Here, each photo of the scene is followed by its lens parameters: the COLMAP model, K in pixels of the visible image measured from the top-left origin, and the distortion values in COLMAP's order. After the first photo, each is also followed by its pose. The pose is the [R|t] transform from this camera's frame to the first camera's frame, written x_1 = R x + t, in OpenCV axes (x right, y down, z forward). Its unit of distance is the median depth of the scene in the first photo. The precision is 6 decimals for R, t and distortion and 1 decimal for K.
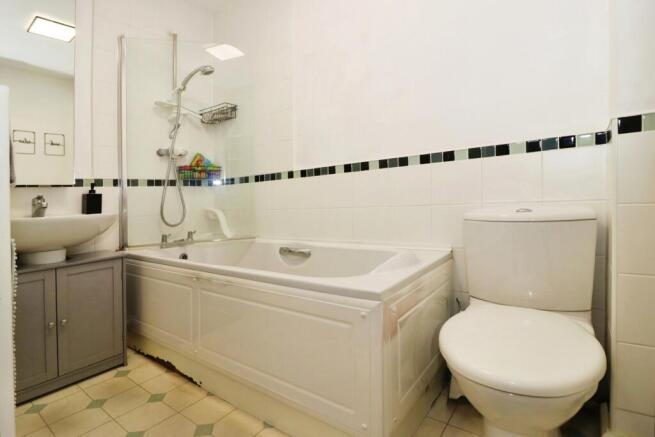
lens RADIAL K [[325.0, 0, 312.3], [0, 325.0, 217.9], [0, 0, 1]] dist [0.021601, -0.018172]
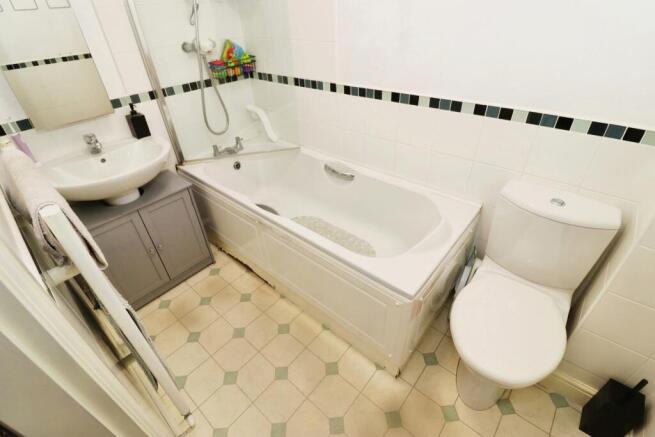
lens RADIAL K [[290.5, 0, 341.8], [0, 290.5, 218.4], [0, 0, 1]] dist [0.001968, 0.000190]
pose [[0.999858, 0.010916, -0.012856, -0.027530], [-0.001769, 0.825927, 0.563774, -0.300544], [0.016772, -0.563671, 0.825829, 0.098816]]
